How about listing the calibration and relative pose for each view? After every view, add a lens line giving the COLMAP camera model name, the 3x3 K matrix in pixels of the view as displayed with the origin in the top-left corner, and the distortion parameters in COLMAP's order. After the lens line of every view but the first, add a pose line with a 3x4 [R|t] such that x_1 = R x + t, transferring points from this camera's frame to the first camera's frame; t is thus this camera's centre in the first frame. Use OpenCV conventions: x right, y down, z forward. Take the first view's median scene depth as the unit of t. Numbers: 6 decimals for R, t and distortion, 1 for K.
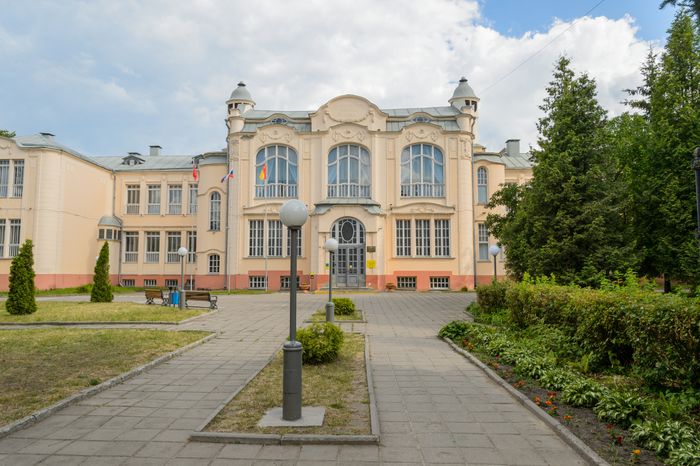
lens RADIAL K [[465.5, 0, 349.1], [0, 465.5, 237.4], [0, 0, 1]] dist [0.000503, -0.024557]
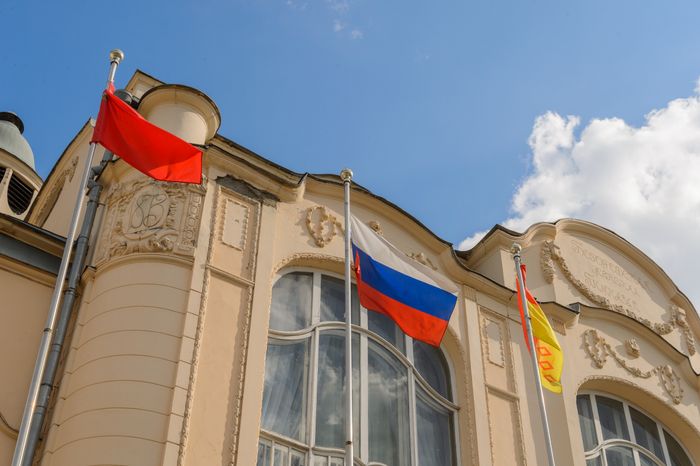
lens RADIAL K [[990.9, 0, 350.0], [0, 990.9, 233.0], [0, 0, 1]] dist [-0.014385, -0.028074]
pose [[0.810098, 0.410578, 0.418529, -0.353323], [-0.057568, 0.766109, -0.640127, 0.057020], [-0.583461, 0.494472, 0.644260, 0.733464]]
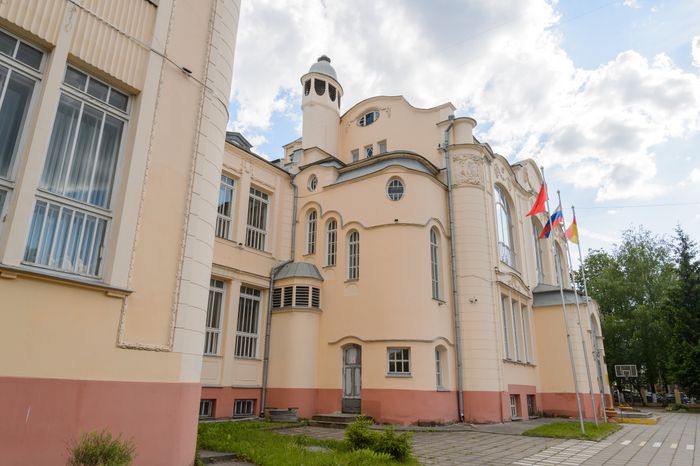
lens RADIAL K [[472.1, 0, 349.0], [0, 472.1, 235.5], [0, 0, 1]] dist [0.003284, -0.029211]
pose [[0.560538, 0.266827, 0.783964, -0.803653], [-0.084509, 0.960159, -0.266371, 0.066419], [-0.823805, 0.083059, 0.560755, 0.819712]]
